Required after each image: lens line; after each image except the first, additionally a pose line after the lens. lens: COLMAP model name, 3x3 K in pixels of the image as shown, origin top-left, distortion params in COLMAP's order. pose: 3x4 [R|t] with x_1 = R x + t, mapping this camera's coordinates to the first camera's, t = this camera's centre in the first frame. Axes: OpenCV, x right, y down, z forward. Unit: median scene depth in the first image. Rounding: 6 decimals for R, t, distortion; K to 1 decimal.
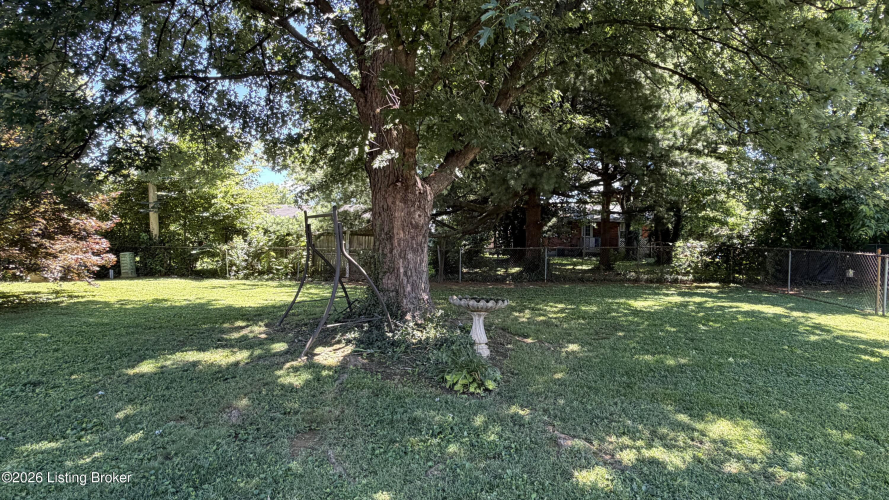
lens RADIAL K [[462.9, 0, 444.2], [0, 462.9, 250.1], [0, 0, 1]] dist [-0.000157, 0.000044]
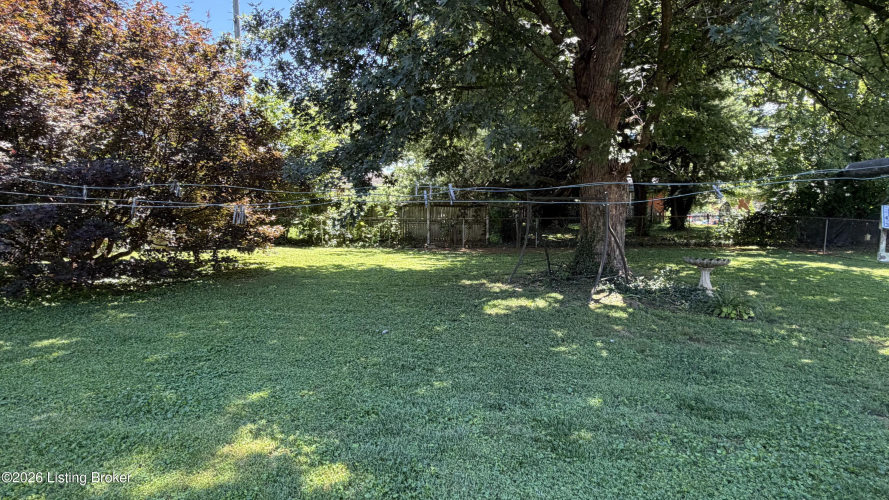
lens RADIAL K [[462.9, 0, 444.7], [0, 462.9, 249.1], [0, 0, 1]] dist [-0.000157, 0.000044]
pose [[0.996646, -0.010059, 0.081213, -0.295388], [0.004157, 0.997358, 0.072520, -0.010860], [-0.081728, -0.071939, 0.994055, -0.120205]]
